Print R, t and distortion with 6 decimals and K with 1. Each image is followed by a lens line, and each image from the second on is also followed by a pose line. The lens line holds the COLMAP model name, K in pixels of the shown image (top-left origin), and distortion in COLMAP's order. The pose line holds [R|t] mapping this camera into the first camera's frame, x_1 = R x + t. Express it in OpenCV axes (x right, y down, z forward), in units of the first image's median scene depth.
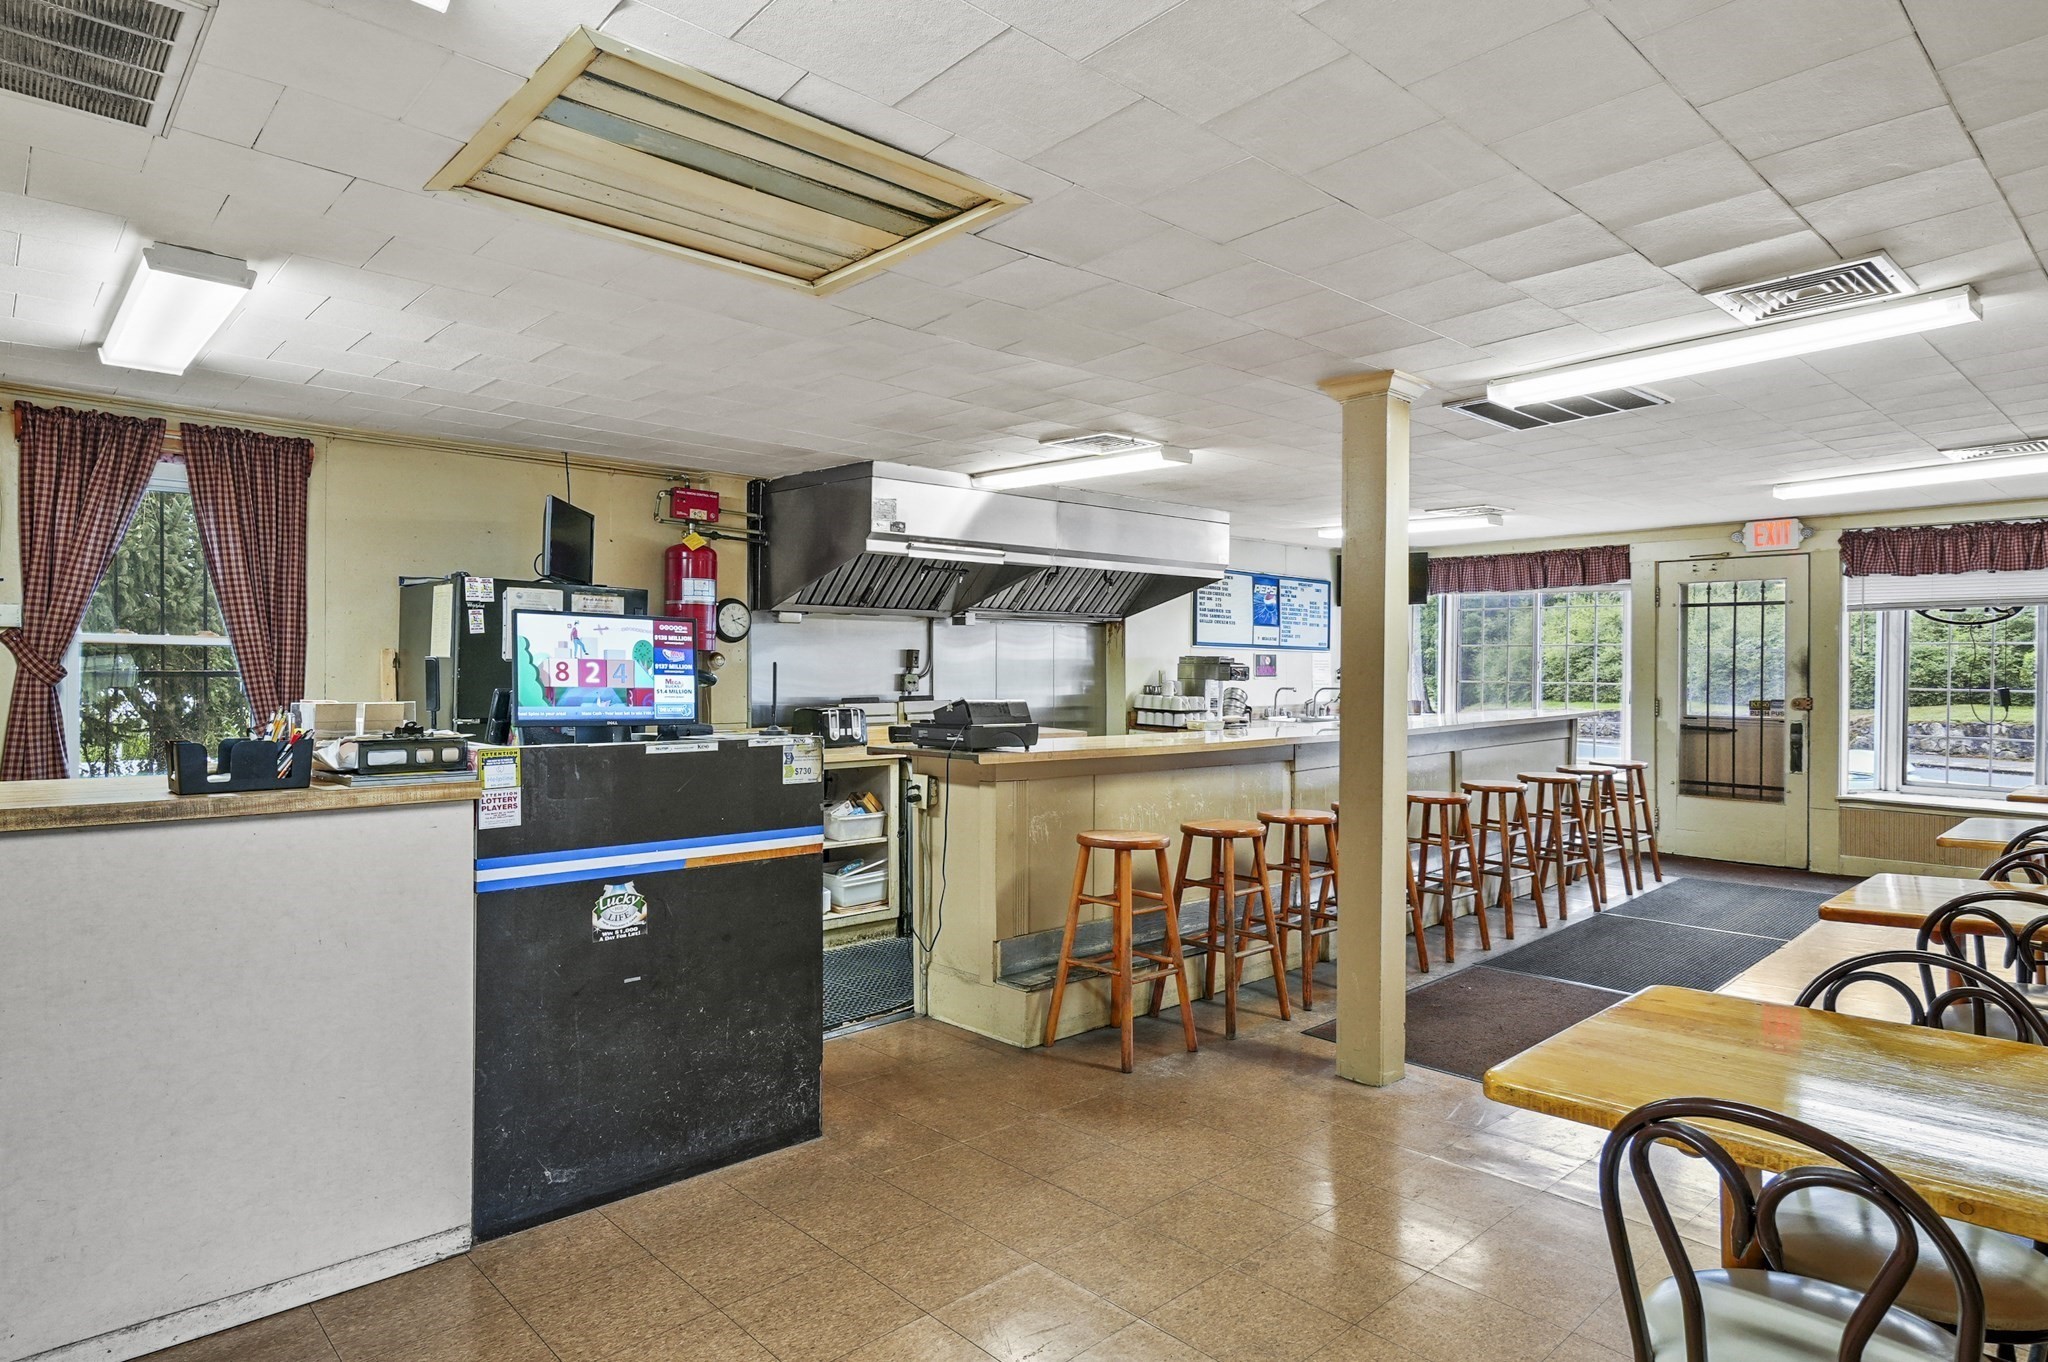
lens RADIAL K [[1151.2, 0, 1017.6], [0, 1151.2, 676.3], [0, 0, 1]] dist [0.000482, 0.003601]
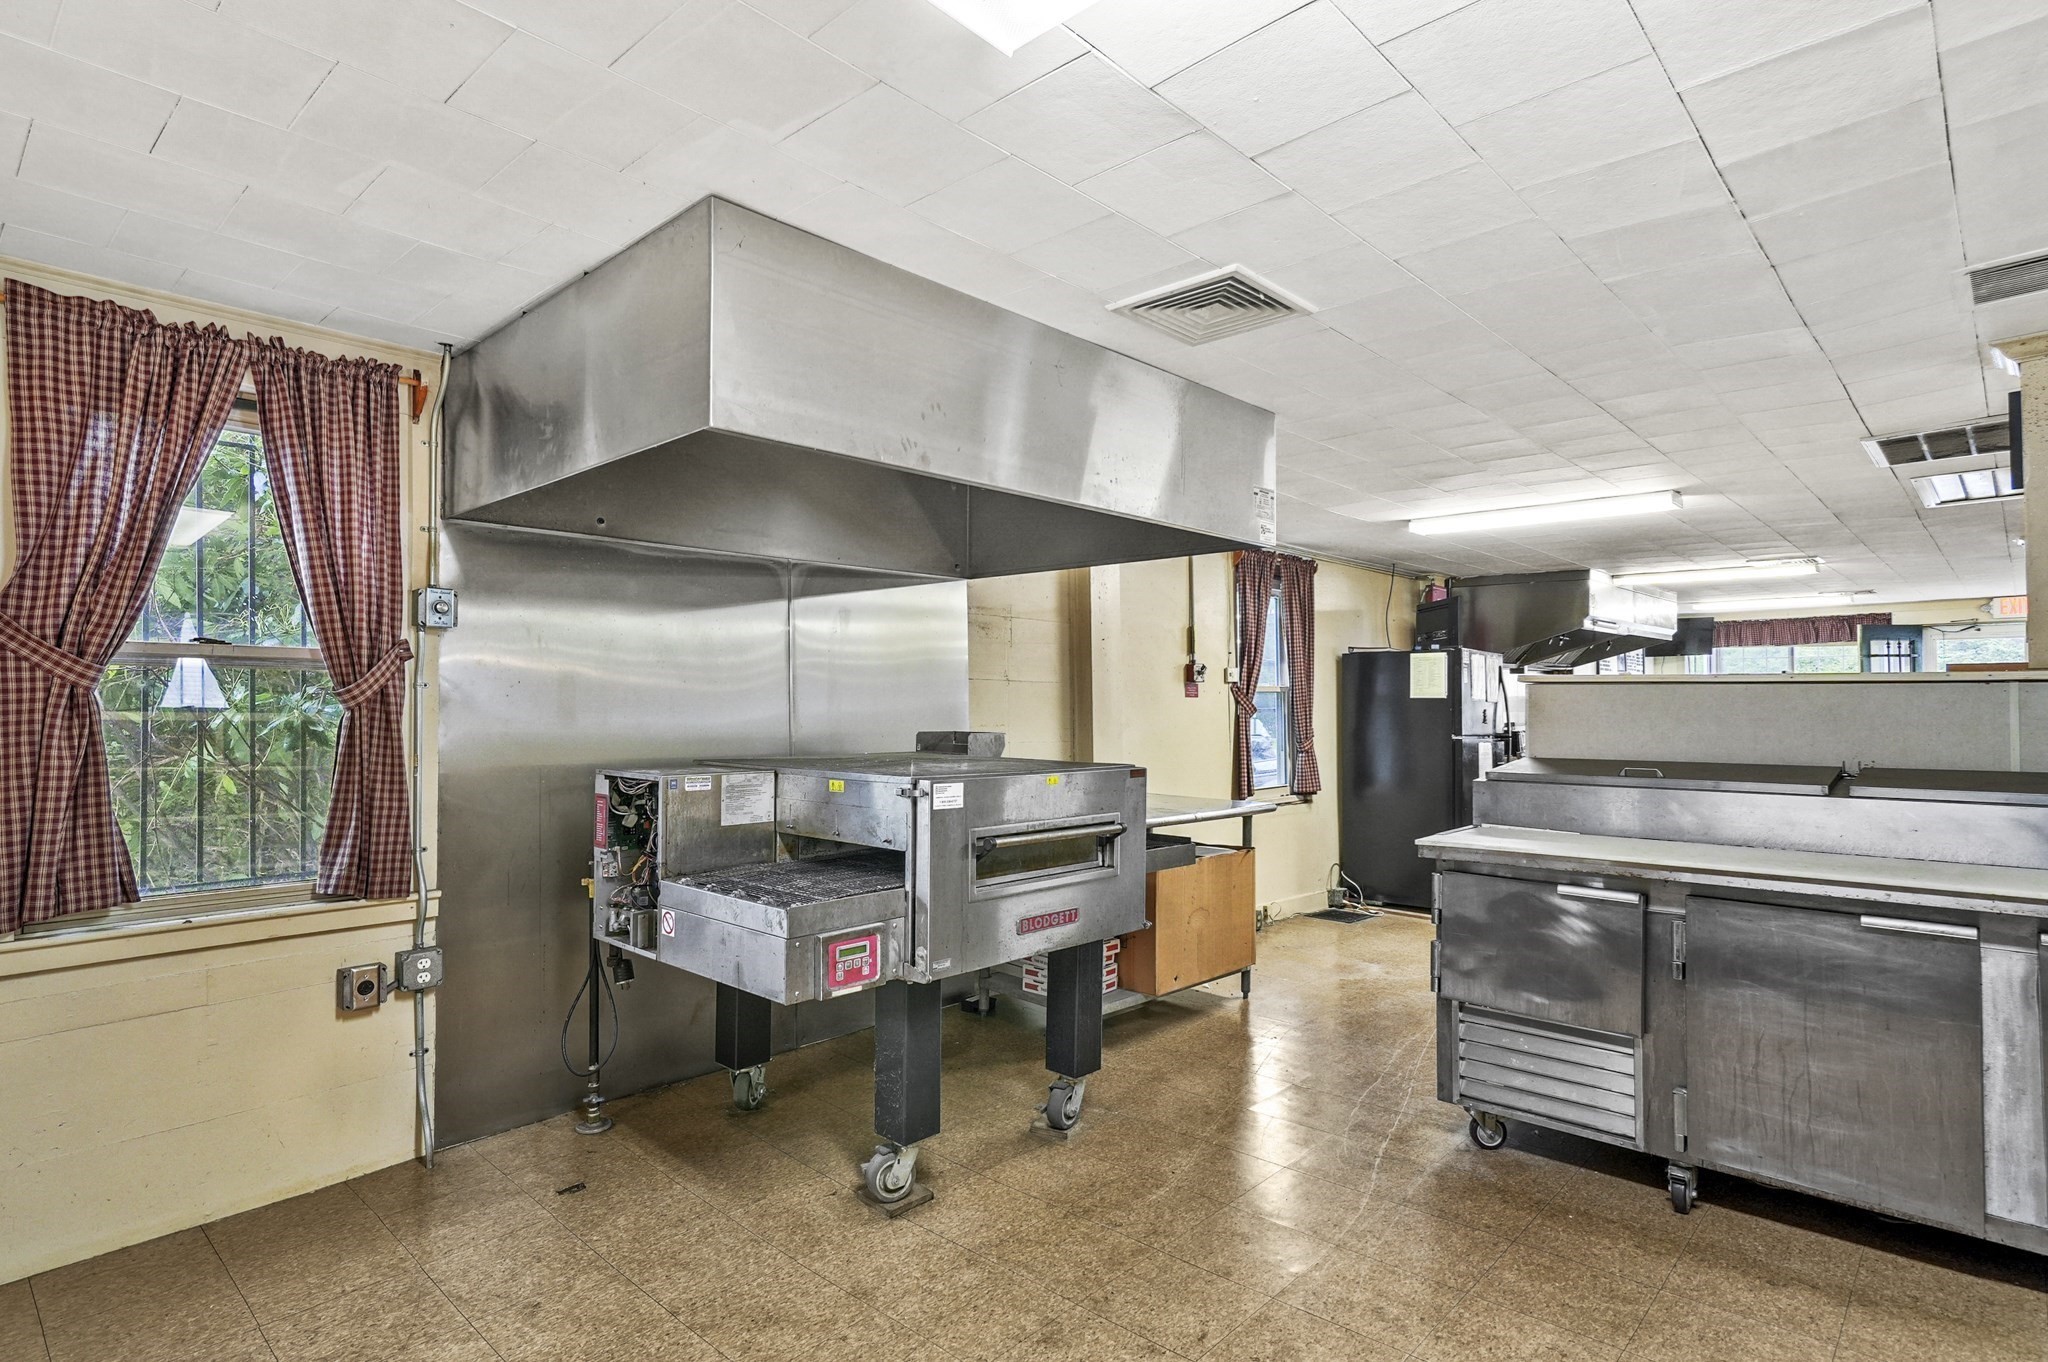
lens RADIAL K [[1052.2, 0, 1024.0], [0, 1052.2, 681.0], [0, 0, 1]] dist [0.020019, 0.000313]
pose [[0.997754, -0.007481, 0.066565, -0.745973], [0.009624, 0.999443, -0.031942, 0.001657], [-0.066289, 0.032511, 0.997271, -0.283024]]
